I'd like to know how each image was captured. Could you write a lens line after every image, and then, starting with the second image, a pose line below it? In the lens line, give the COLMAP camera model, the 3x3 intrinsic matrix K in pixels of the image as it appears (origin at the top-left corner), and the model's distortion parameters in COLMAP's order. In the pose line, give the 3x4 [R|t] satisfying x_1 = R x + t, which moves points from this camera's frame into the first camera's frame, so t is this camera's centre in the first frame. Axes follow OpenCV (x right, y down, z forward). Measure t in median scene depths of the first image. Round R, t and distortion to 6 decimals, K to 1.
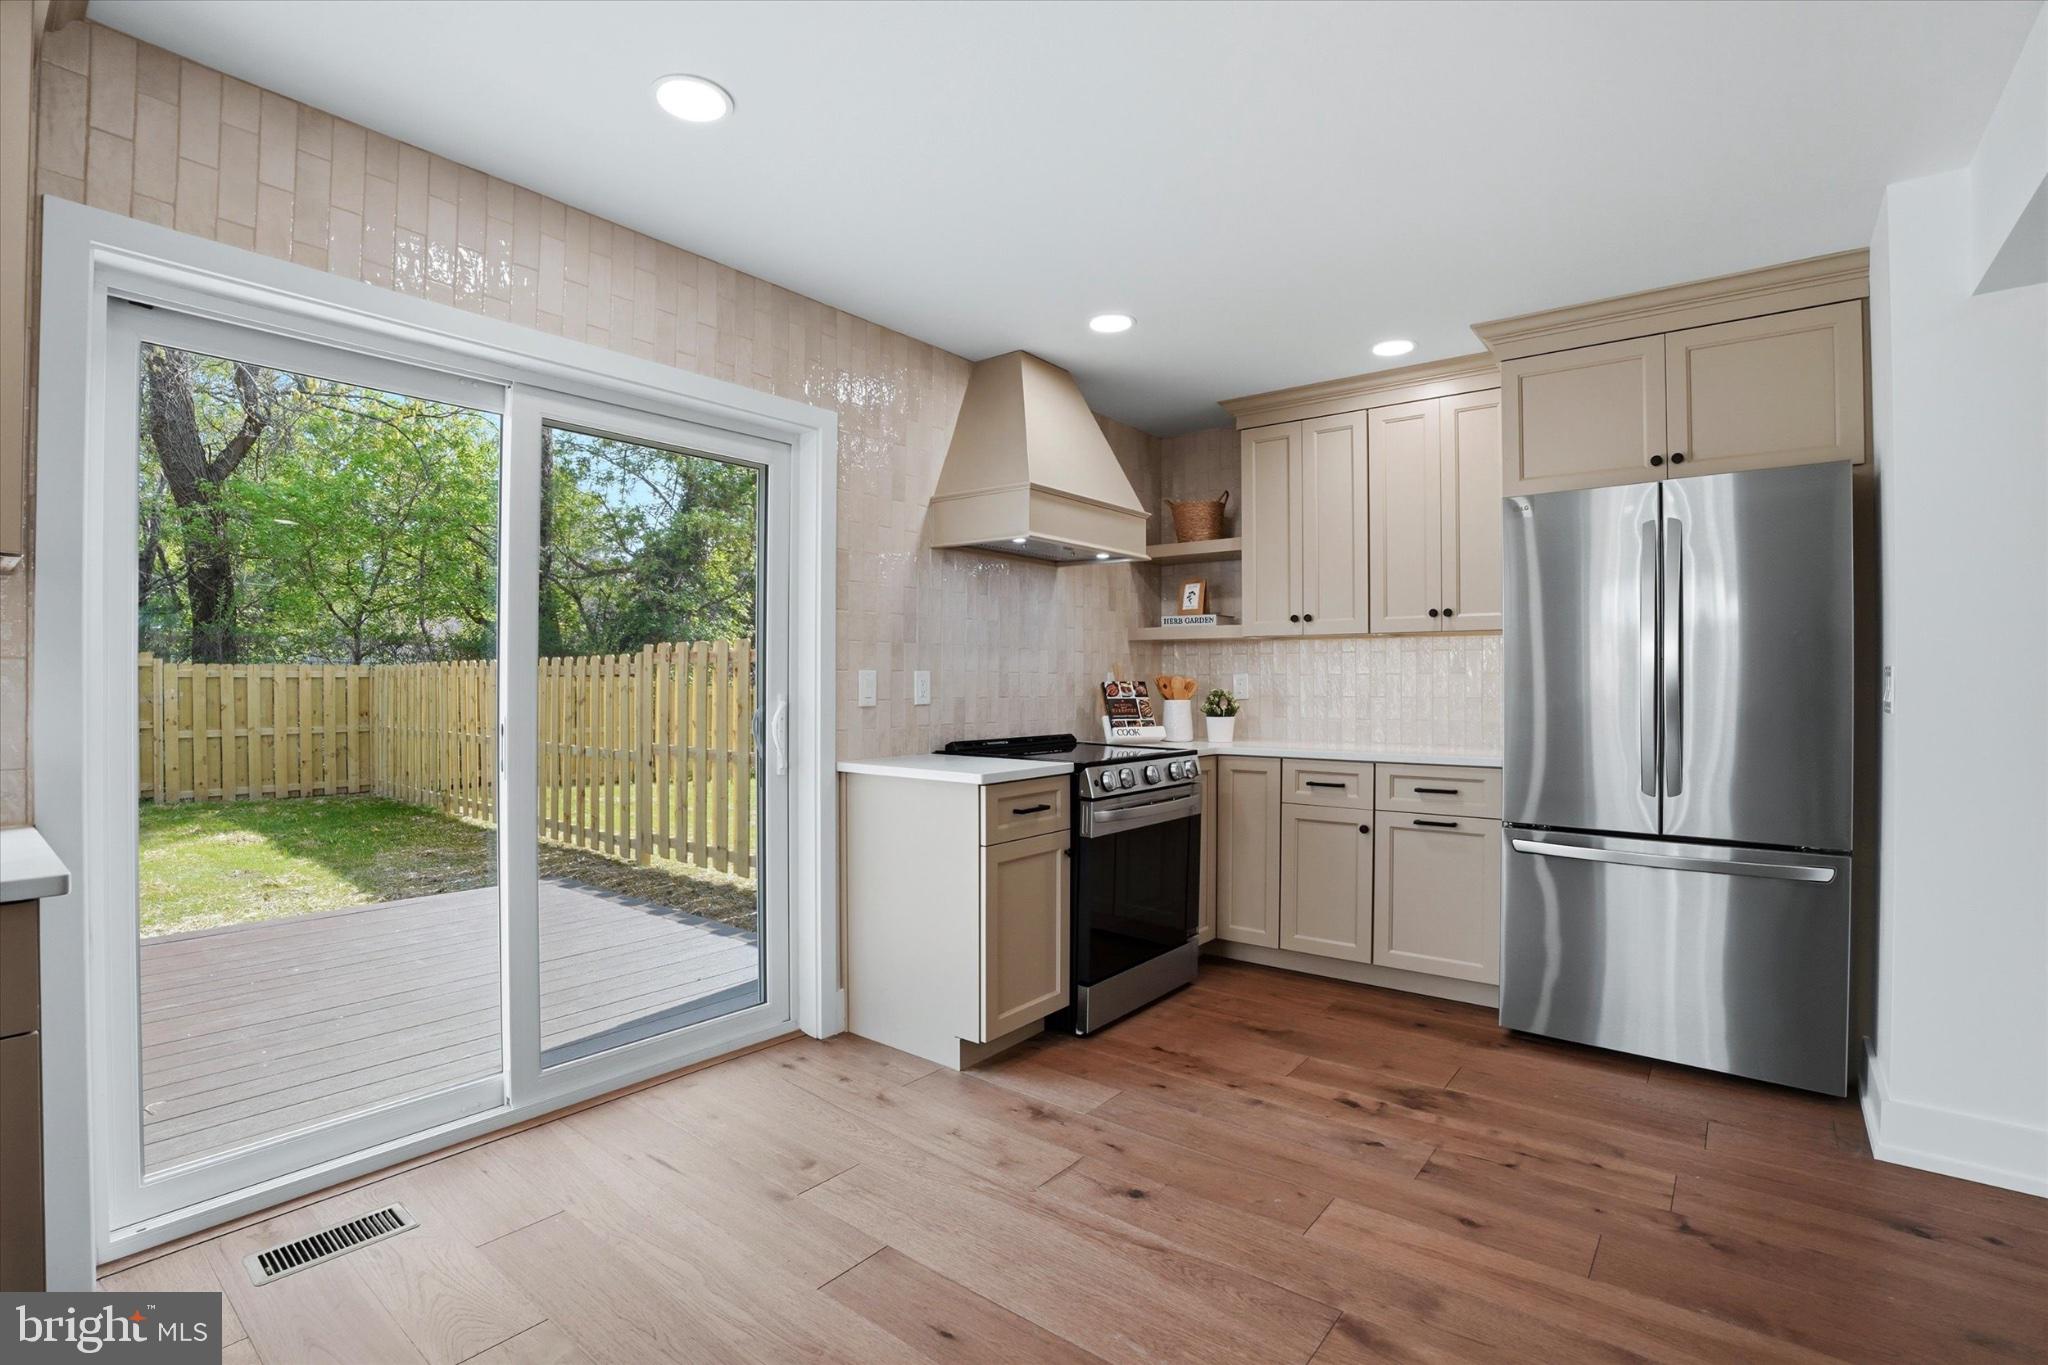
lens RADIAL K [[965.2, 0, 1034.8], [0, 965.2, 682.7], [0, 0, 1]] dist [-0.051824, 0.007127]
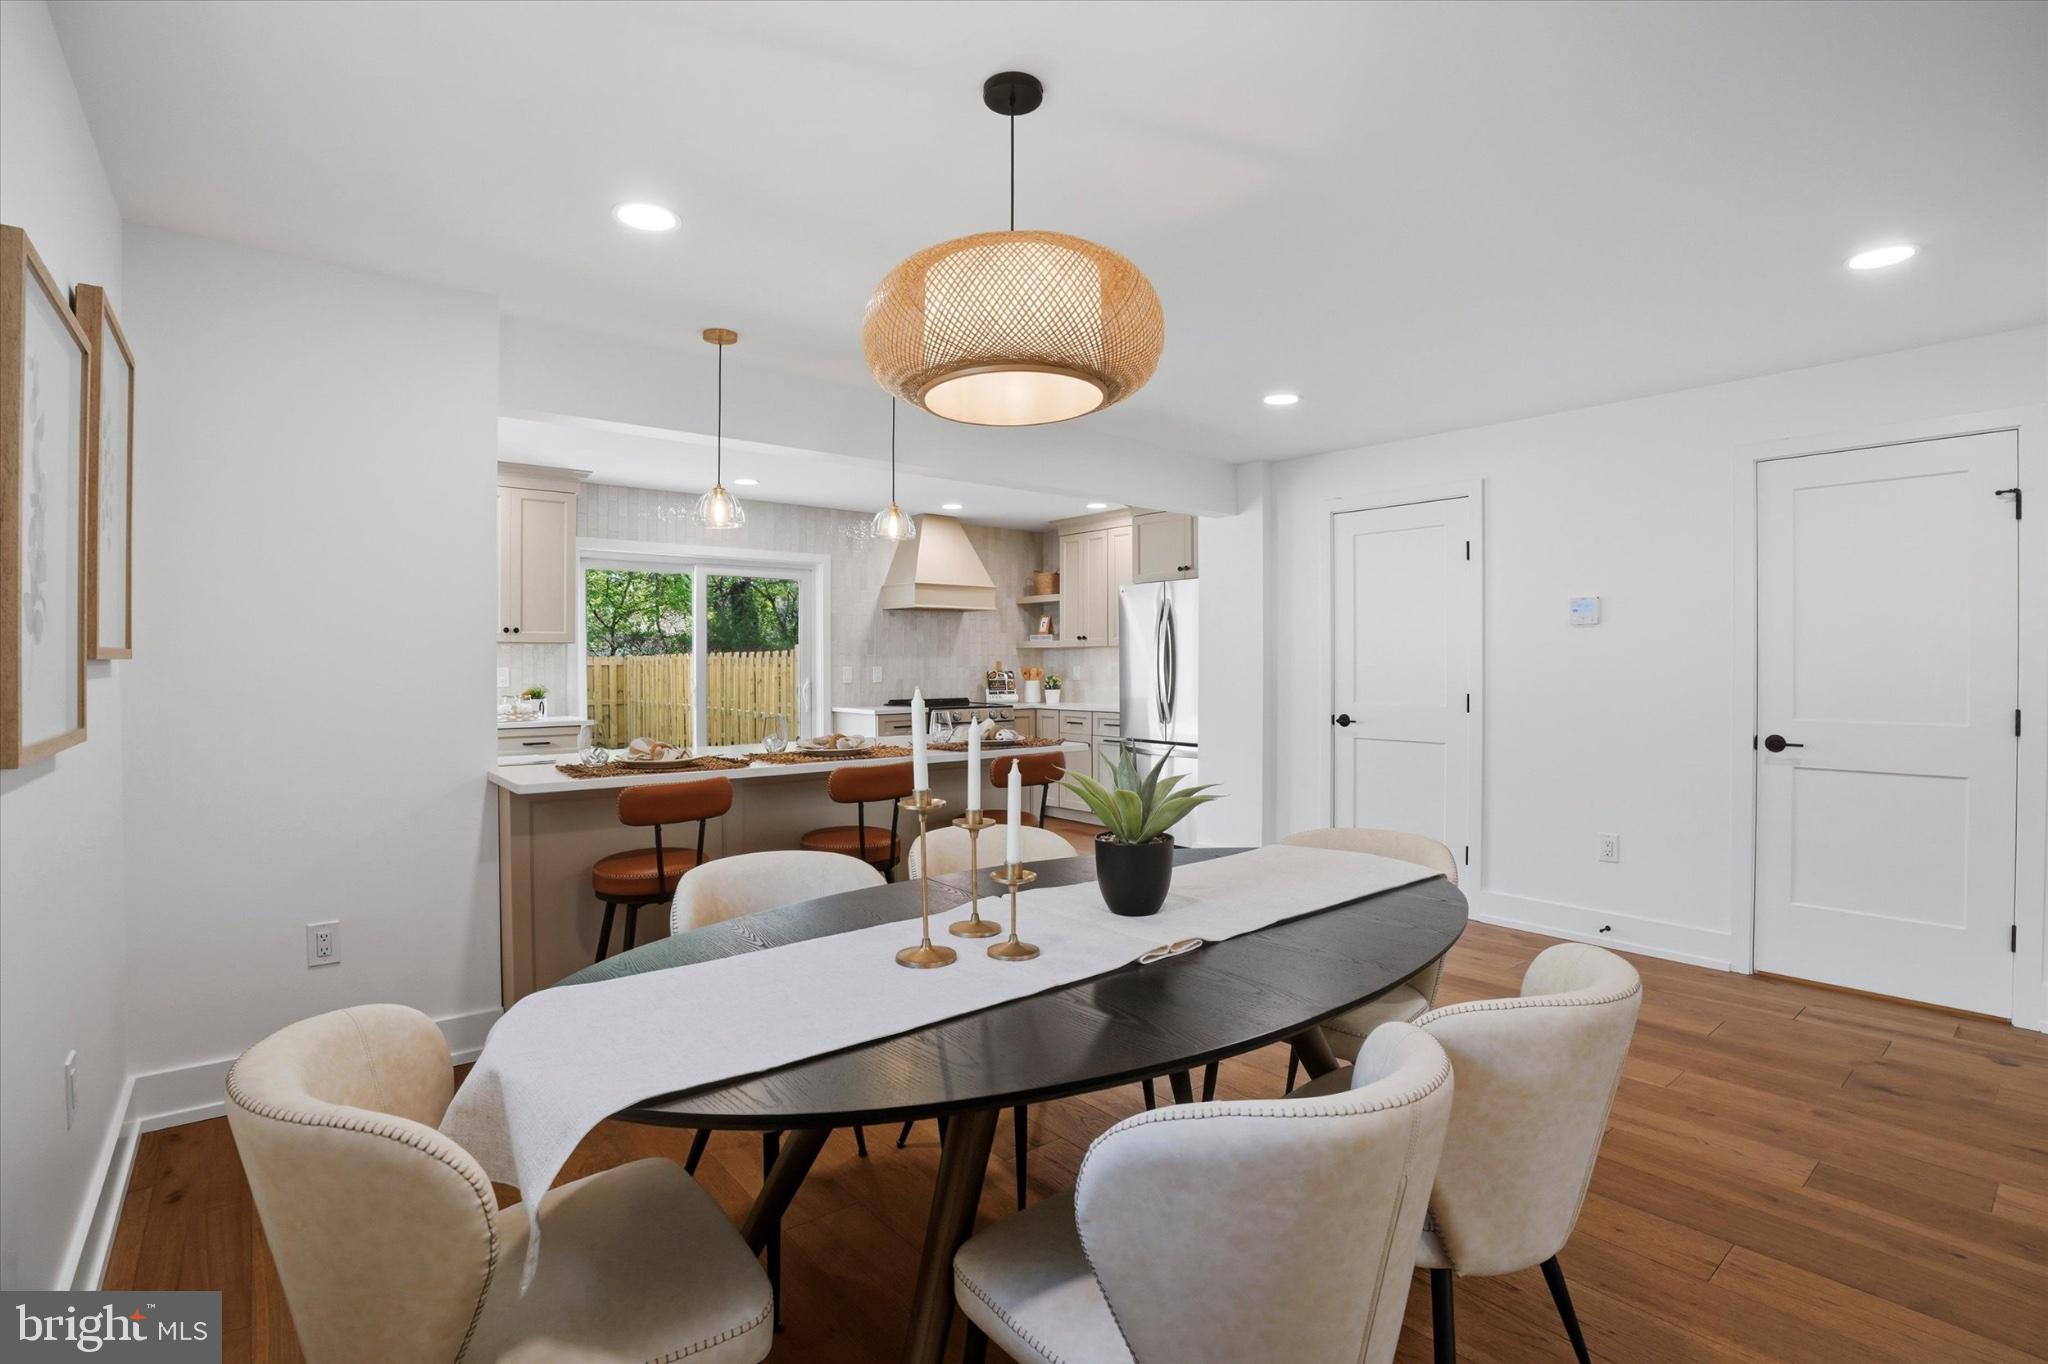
lens RADIAL K [[965.2, 0, 1014.2], [0, 965.2, 674.3], [0, 0, 1]] dist [-0.051824, 0.007127]
pose [[0.976664, -0.003245, -0.214751, 0.593535], [0.005521, 0.999935, 0.009997, -0.014879], [0.214704, -0.010949, 0.976618, -0.958255]]
